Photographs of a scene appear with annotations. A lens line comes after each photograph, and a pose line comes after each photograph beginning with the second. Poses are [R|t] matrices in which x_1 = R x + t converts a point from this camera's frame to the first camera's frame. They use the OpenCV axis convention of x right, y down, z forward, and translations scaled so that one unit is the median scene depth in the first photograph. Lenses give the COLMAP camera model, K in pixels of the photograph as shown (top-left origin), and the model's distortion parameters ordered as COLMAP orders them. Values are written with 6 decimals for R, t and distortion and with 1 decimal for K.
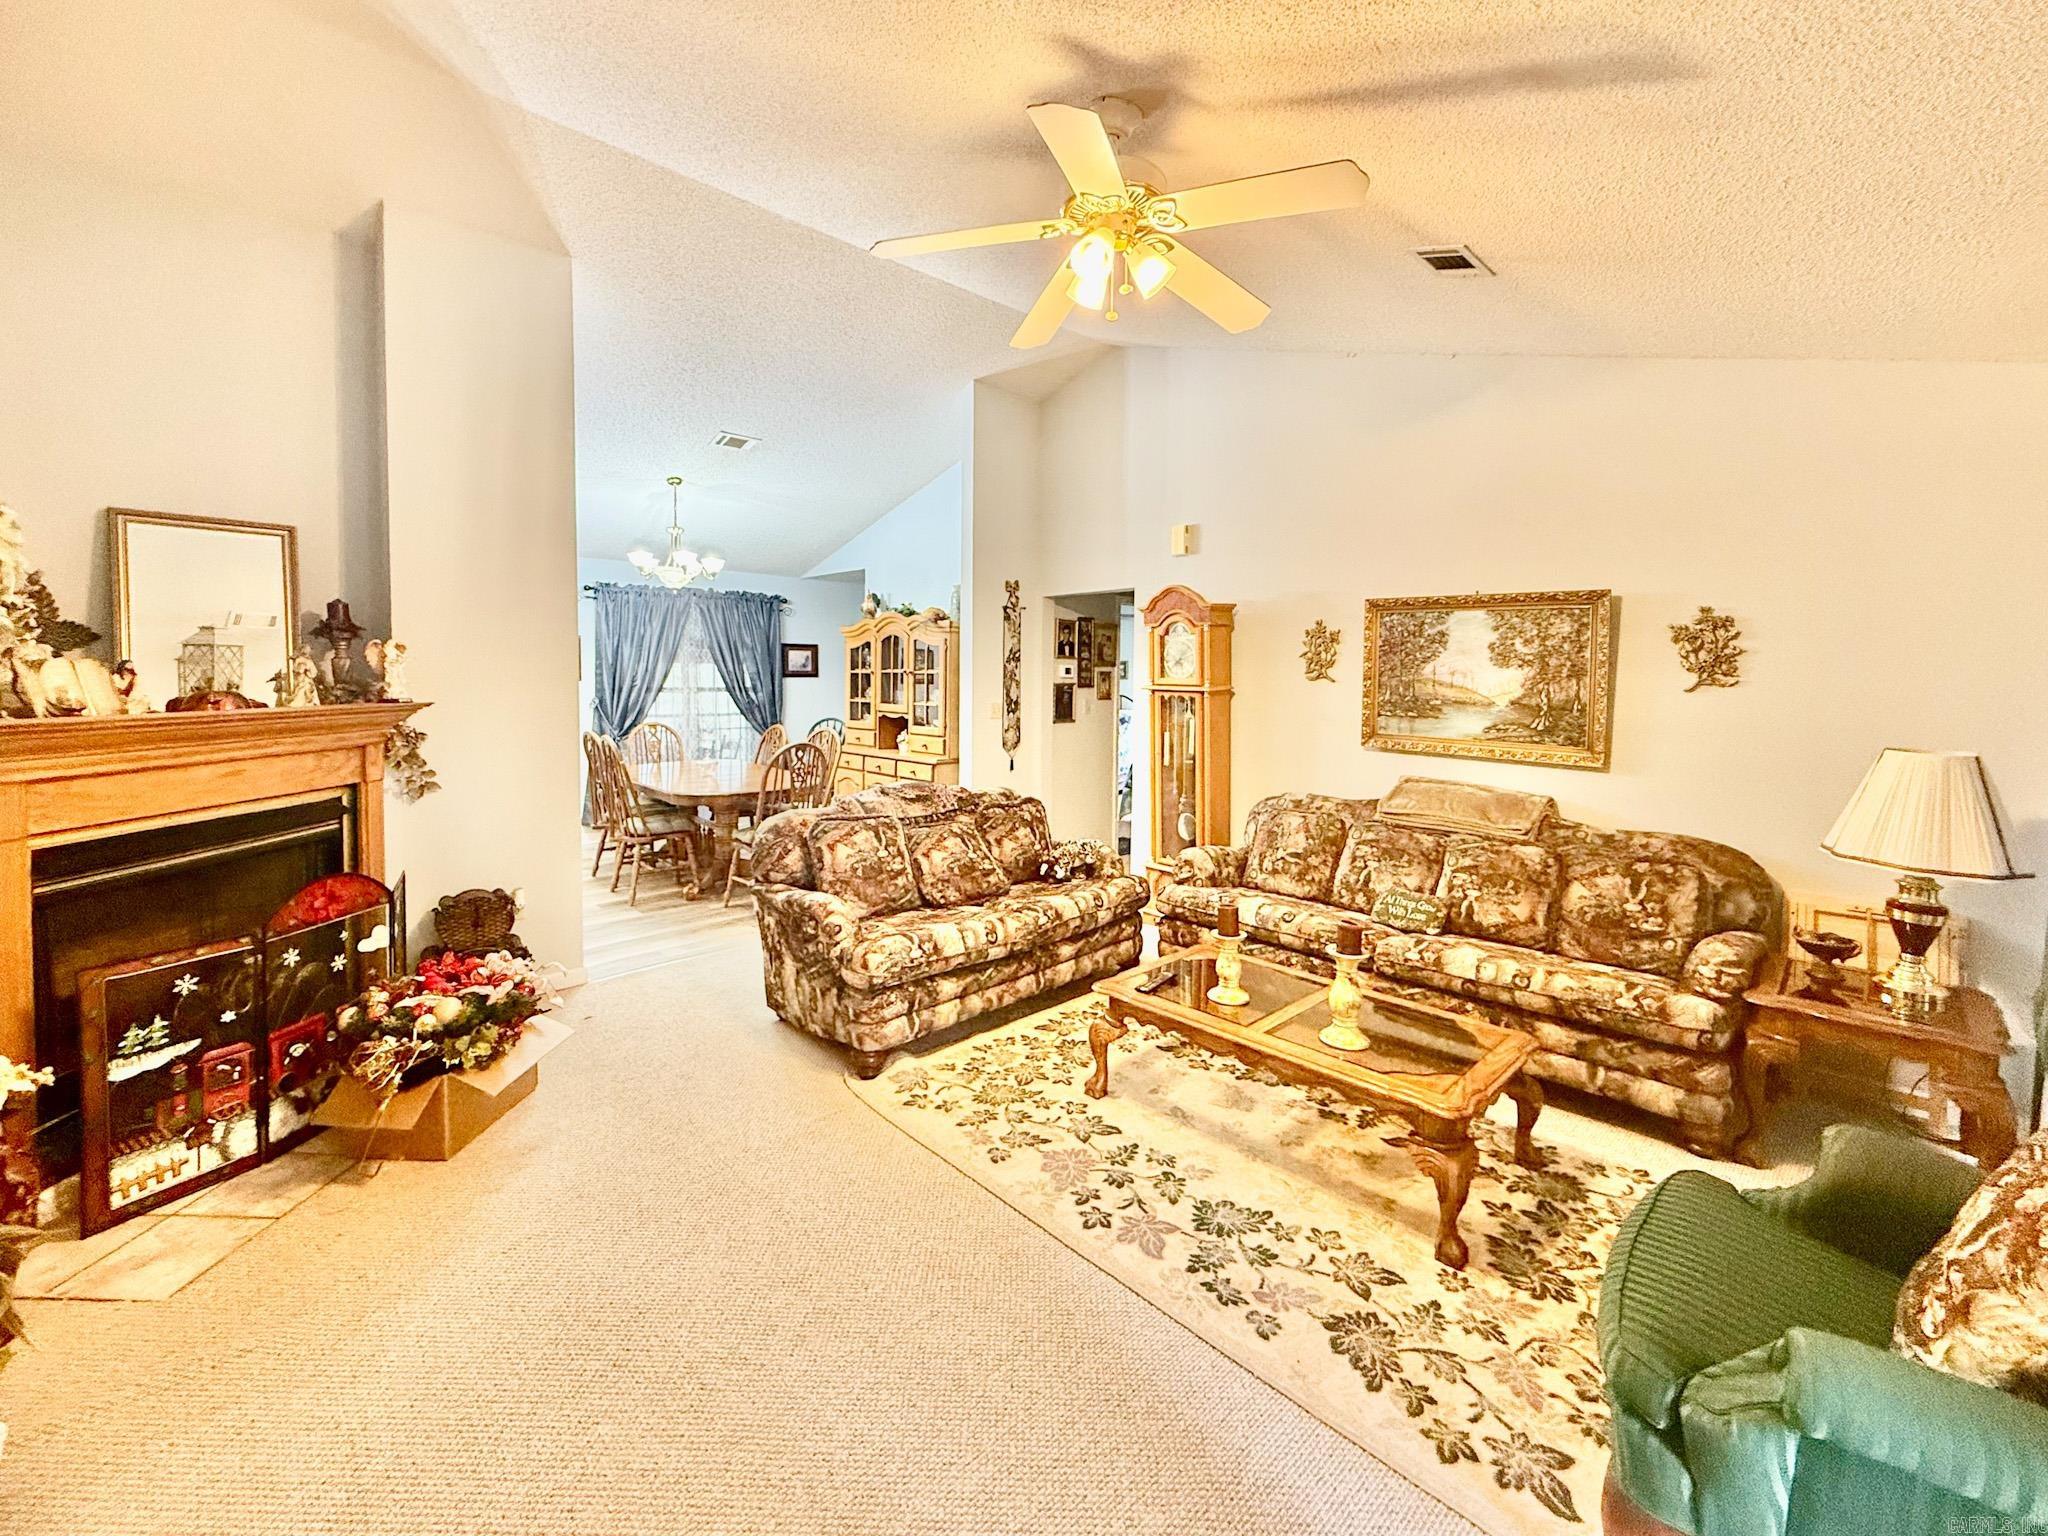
lens RADIAL K [[822.9, 0, 1024.8], [0, 822.9, 753.3], [0, 0, 1]] dist [0.003499, 0.000335]
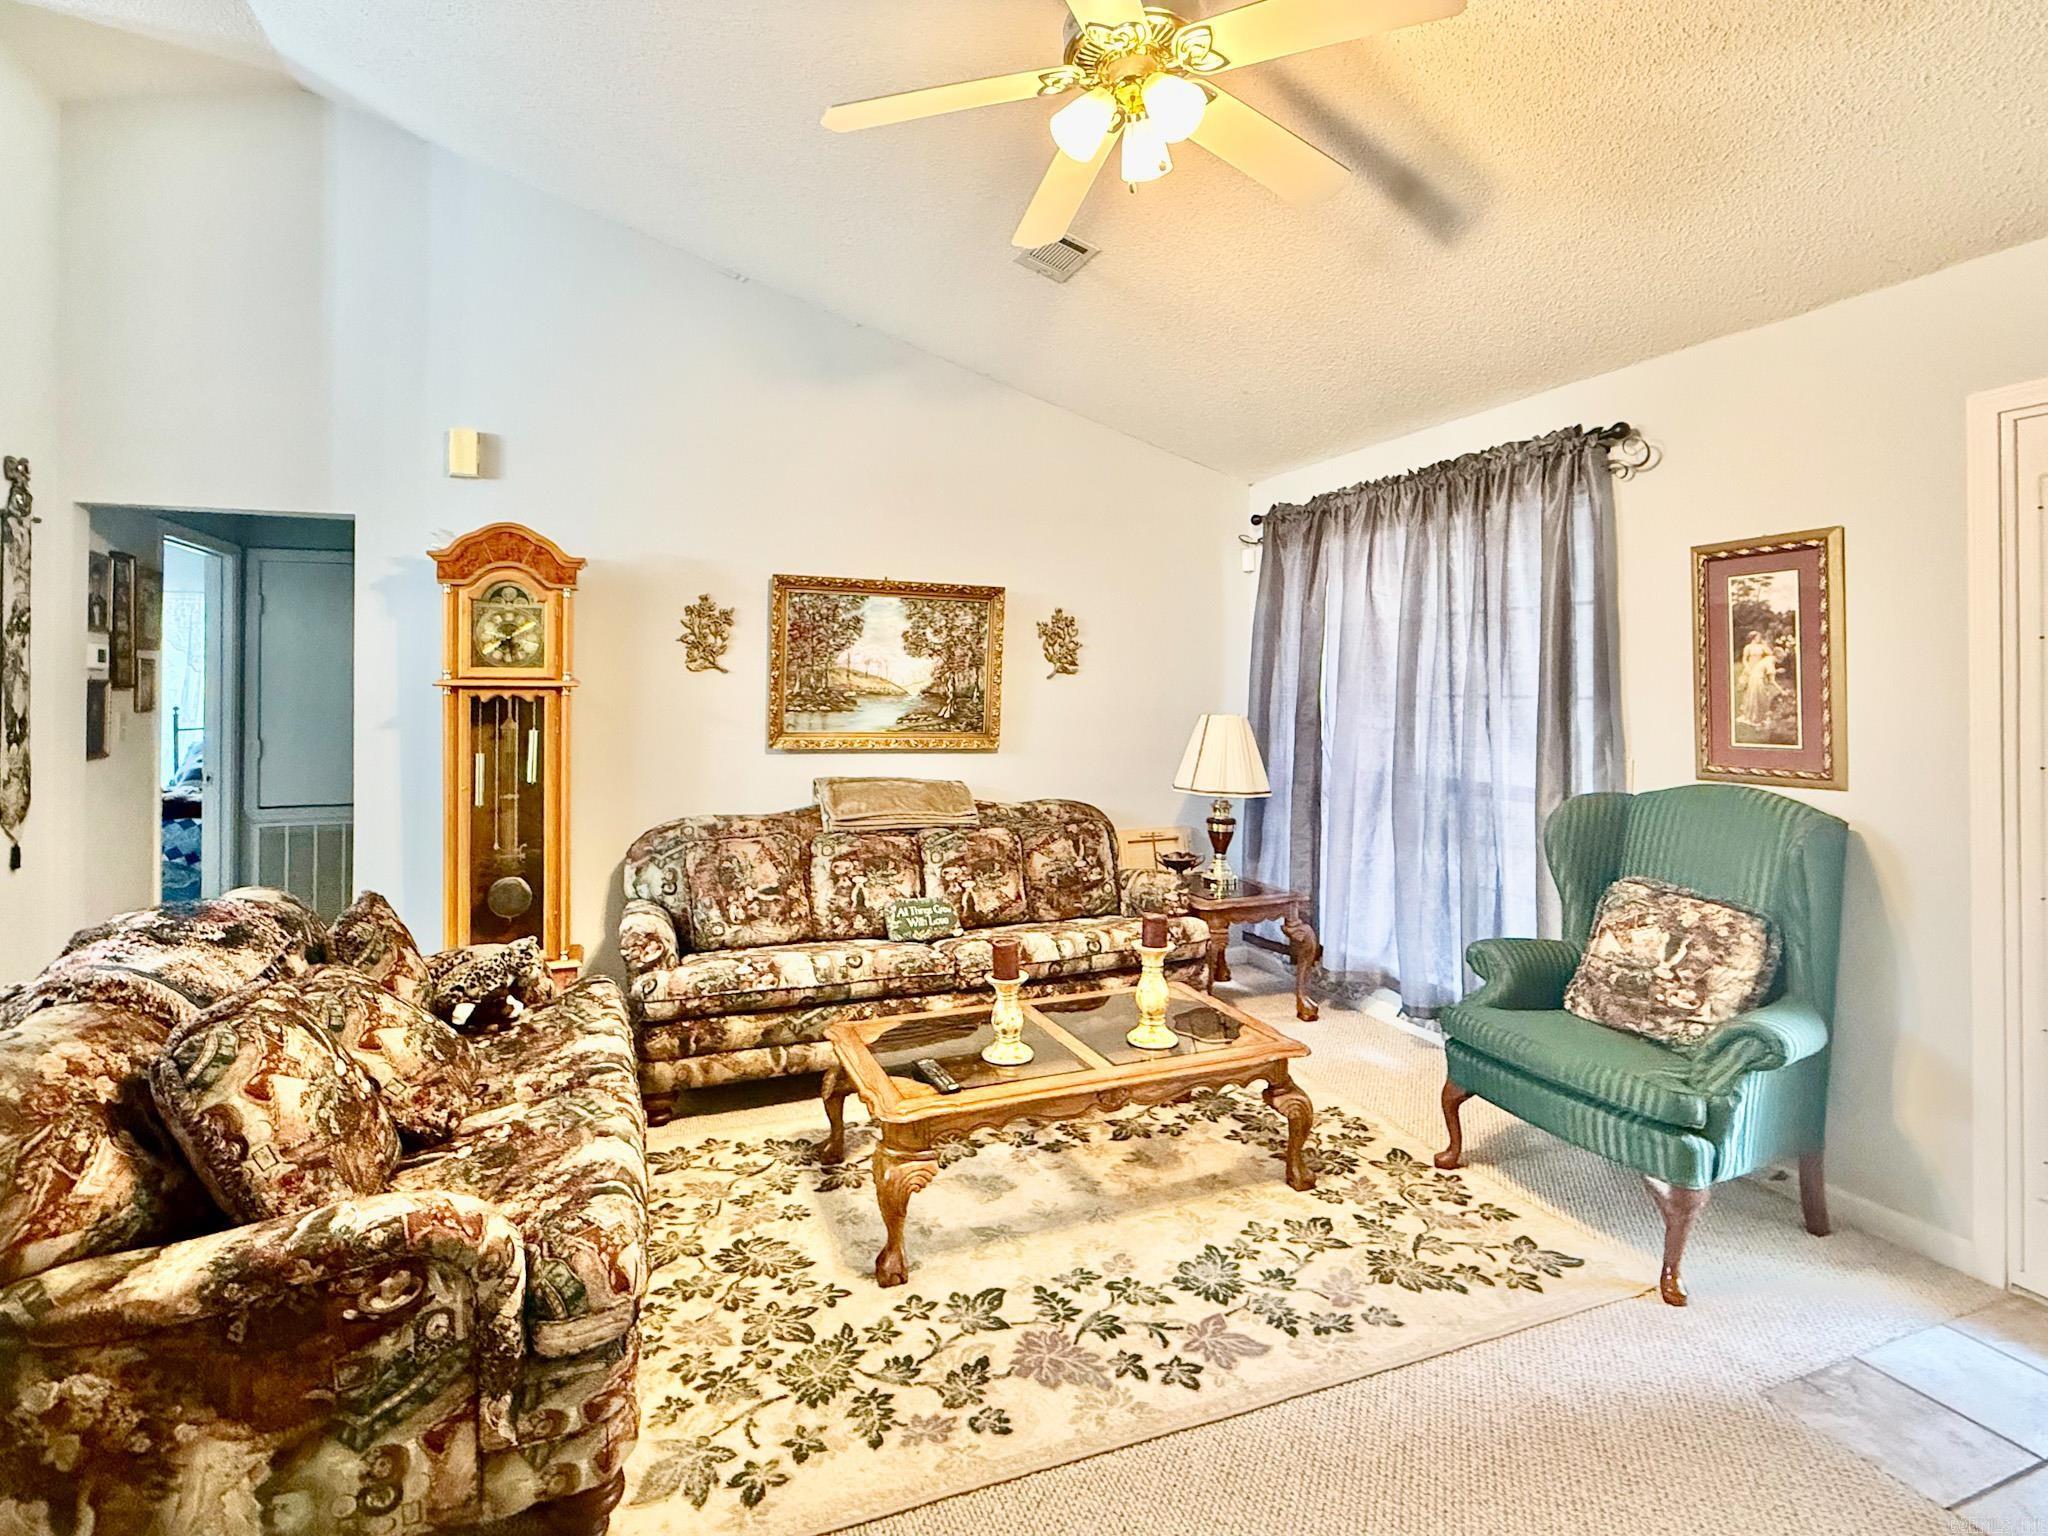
lens RADIAL K [[959.4, 0, 1035.3], [0, 959.4, 714.9], [0, 0, 1]] dist [0.001214, -0.000974]
pose [[0.409327, -0.041091, 0.911462, -0.424208], [0.087980, 0.996108, 0.005397, -0.028396], [-0.908136, 0.077981, 0.411349, 0.408412]]
